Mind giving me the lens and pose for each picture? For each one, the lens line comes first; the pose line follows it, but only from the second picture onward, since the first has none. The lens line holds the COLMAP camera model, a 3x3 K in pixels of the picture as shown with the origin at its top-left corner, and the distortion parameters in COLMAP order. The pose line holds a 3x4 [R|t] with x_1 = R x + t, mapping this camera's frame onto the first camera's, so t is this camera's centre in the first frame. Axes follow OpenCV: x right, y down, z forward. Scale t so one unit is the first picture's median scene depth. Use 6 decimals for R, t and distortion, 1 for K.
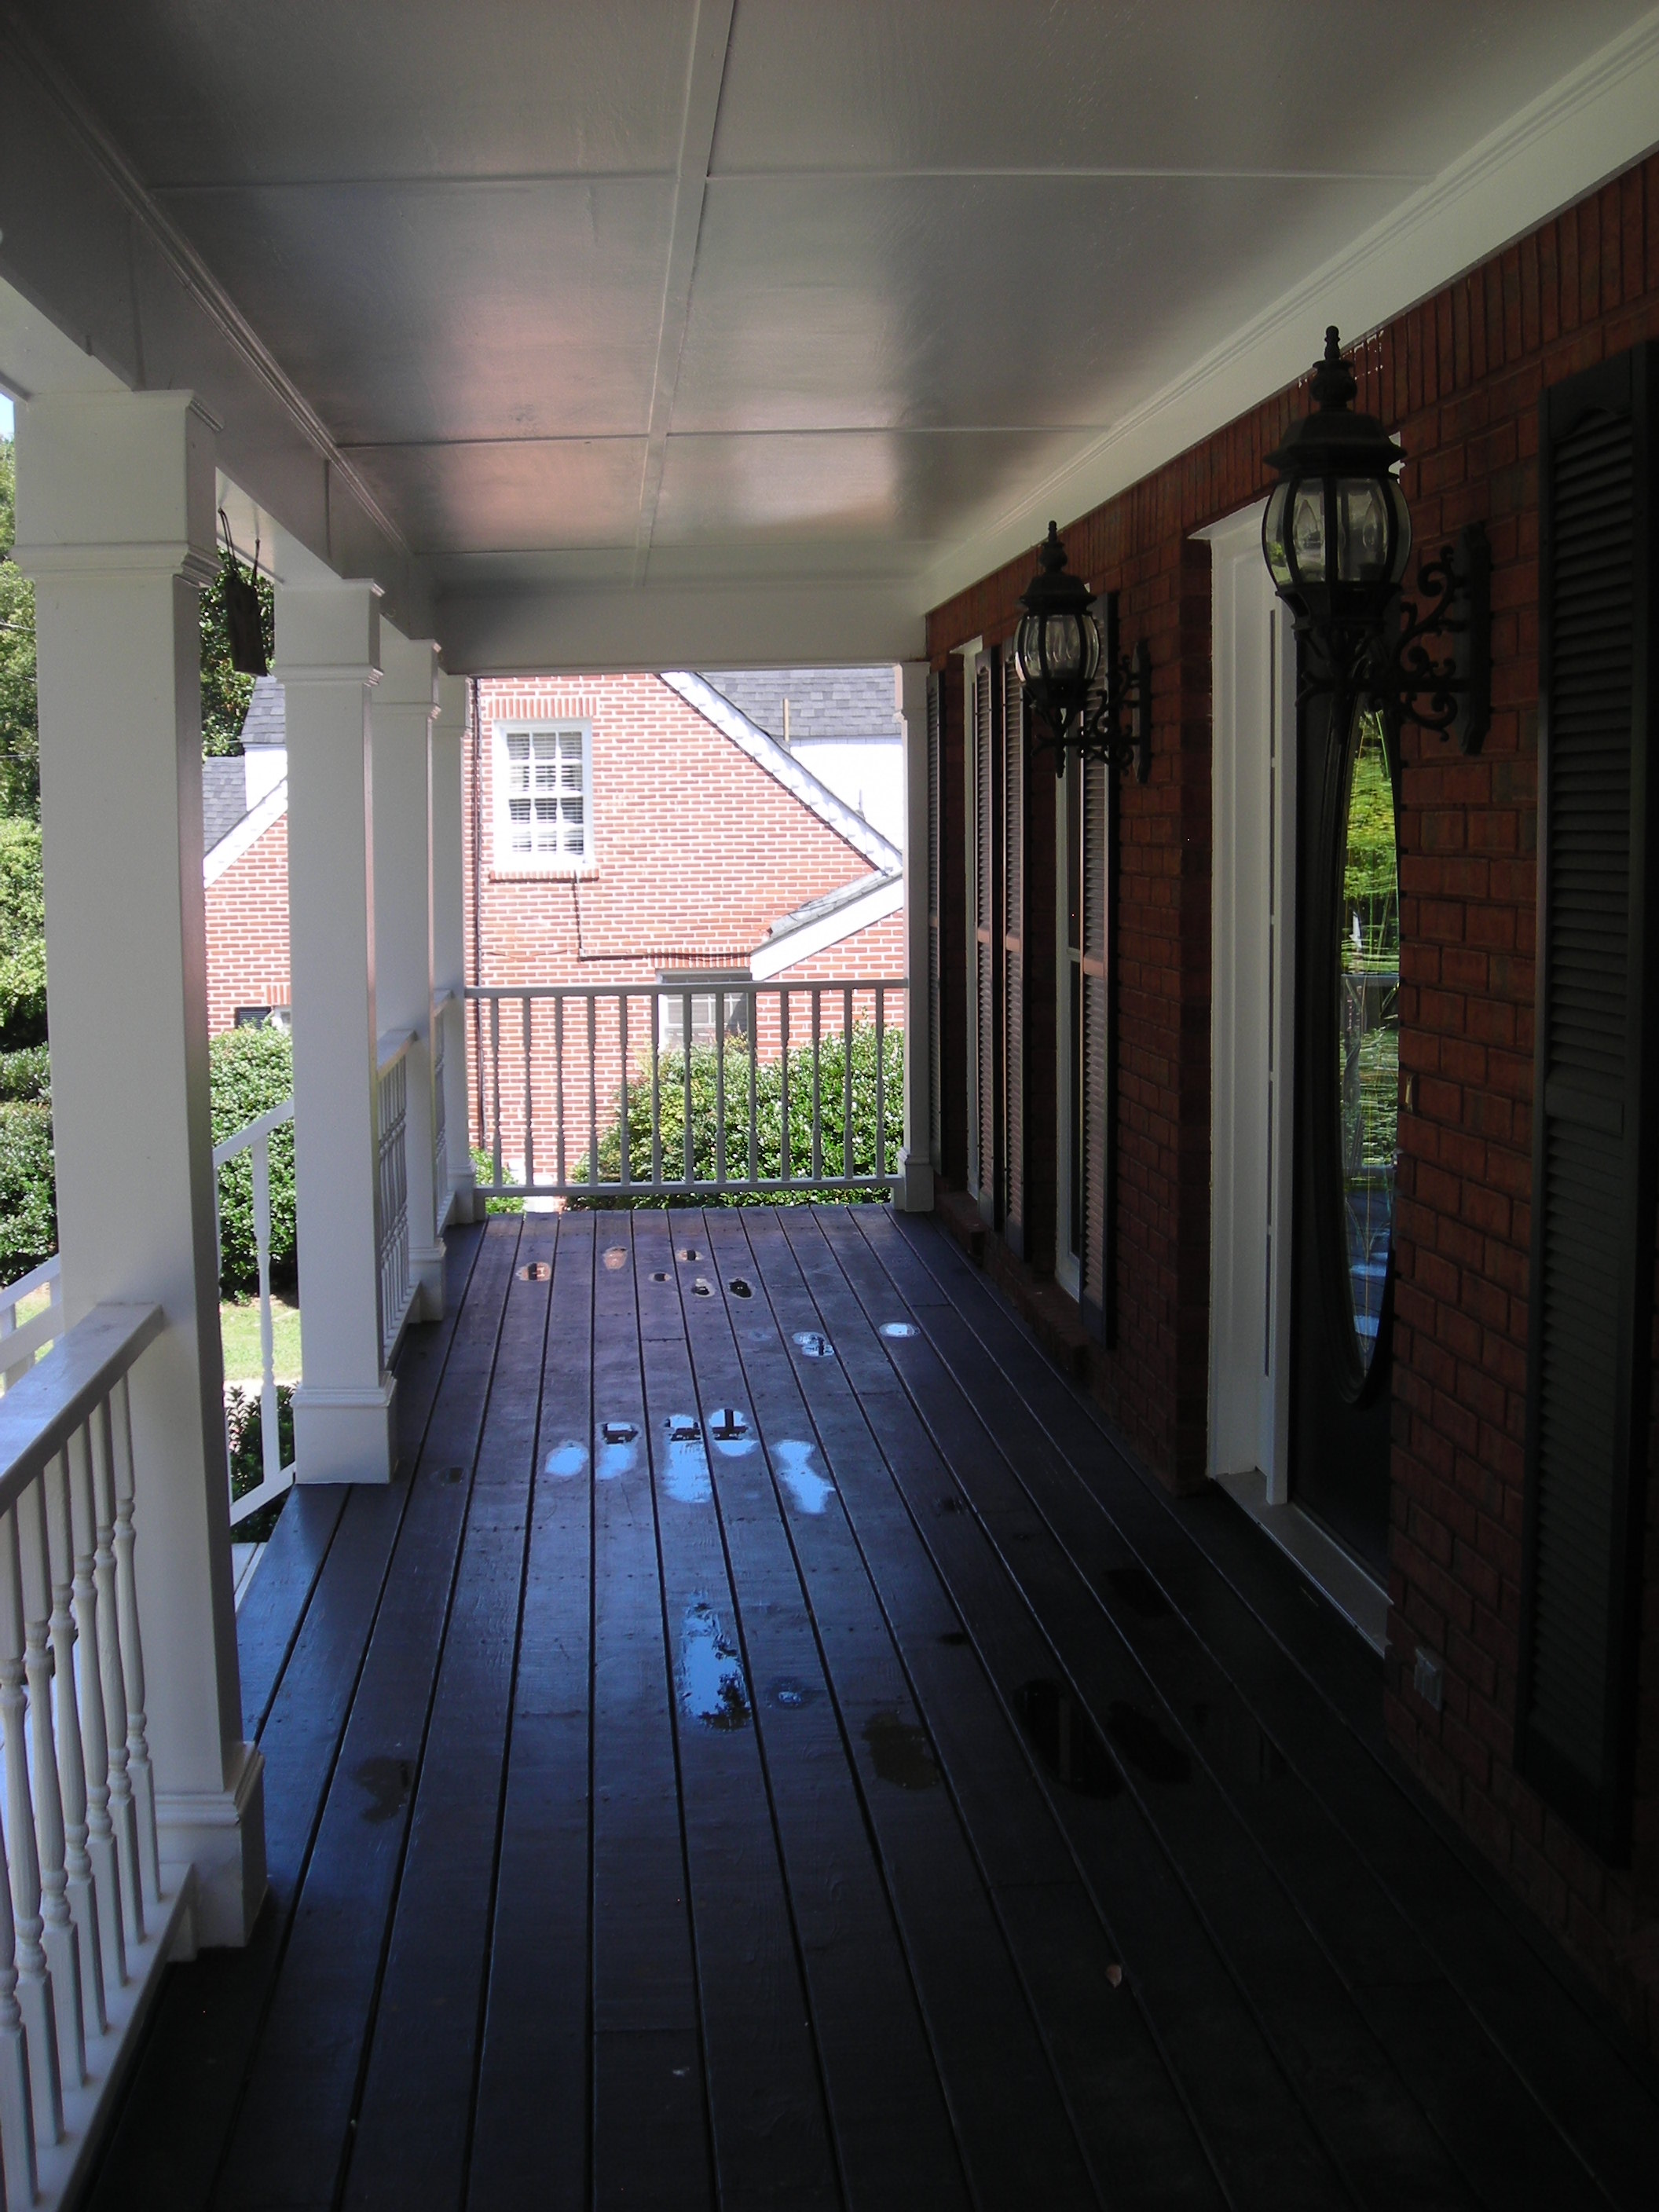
lens RADIAL K [[2672.8, 0, 829.5], [0, 2672.8, 1106.0], [0, 0, 1]] dist [-0.000716, -0.000942]
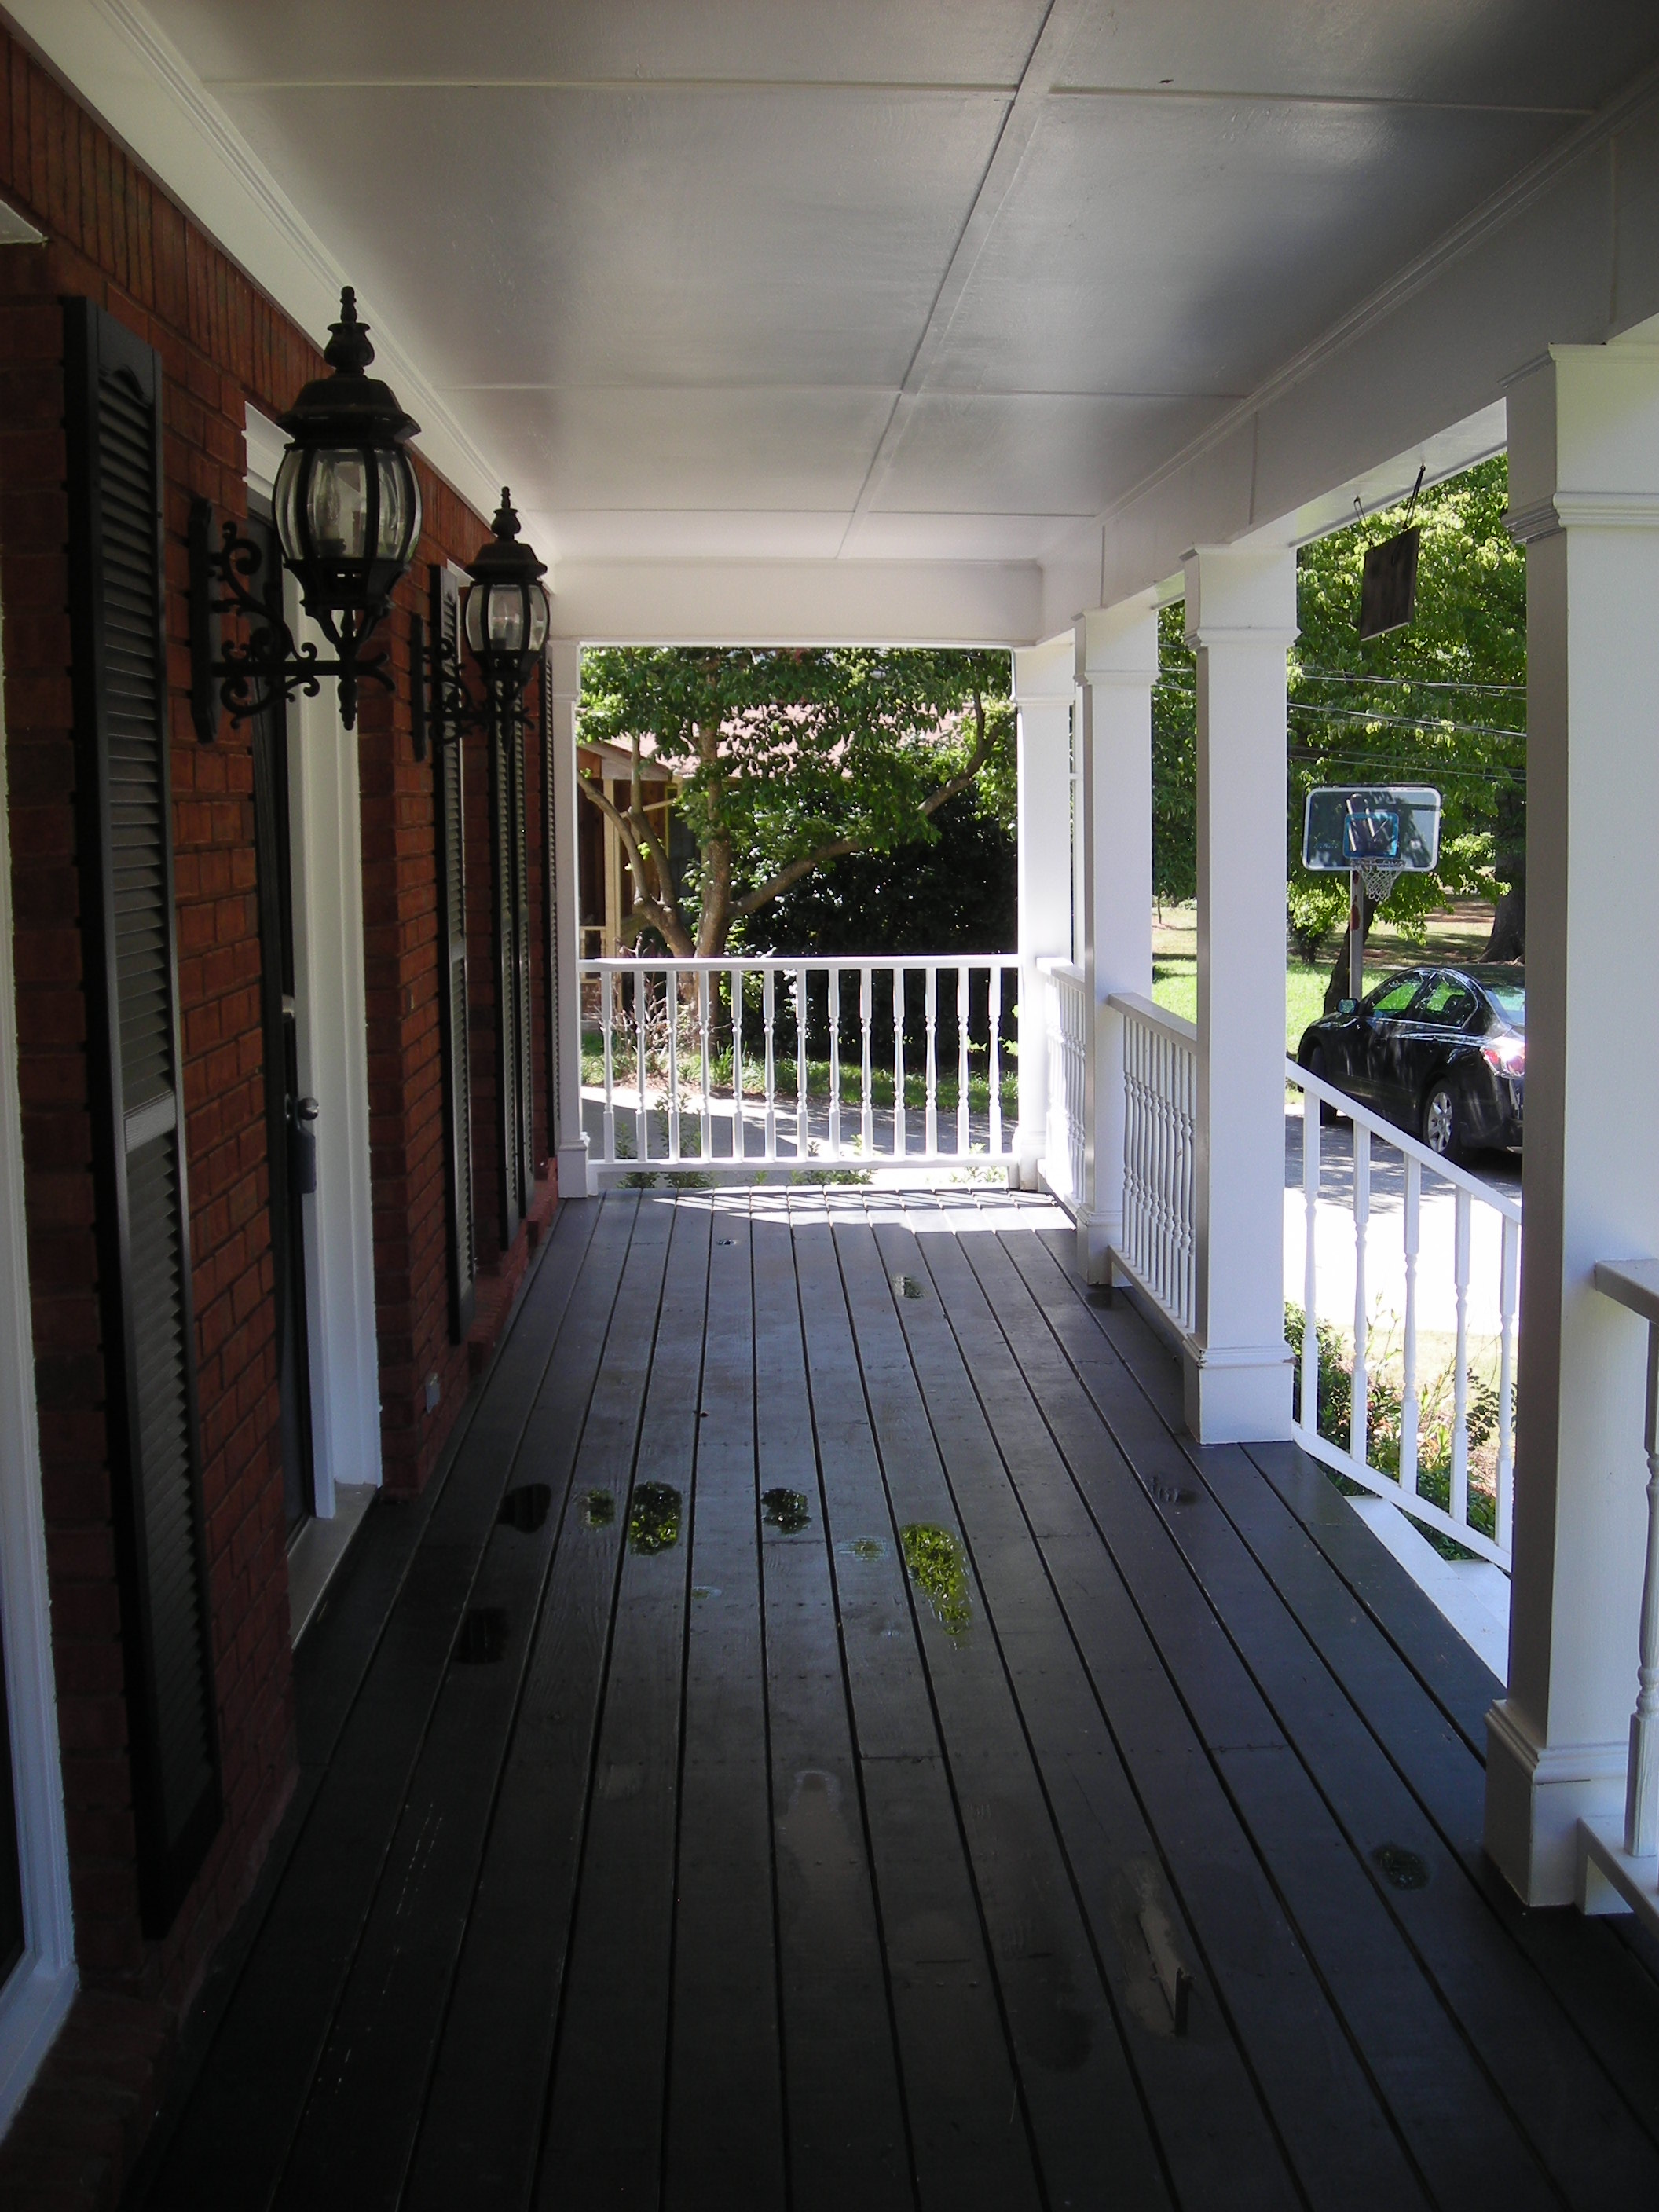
lens RADIAL K [[2672.8, 0, 829.5], [0, 2672.8, 1106.0], [0, 0, 1]] dist [-0.000716, -0.000942]
pose [[-0.998545, 0.013379, 0.052248, -0.063432], [0.025011, 0.973148, 0.228816, -0.234830], [-0.047783, 0.229790, -0.972067, 2.125041]]
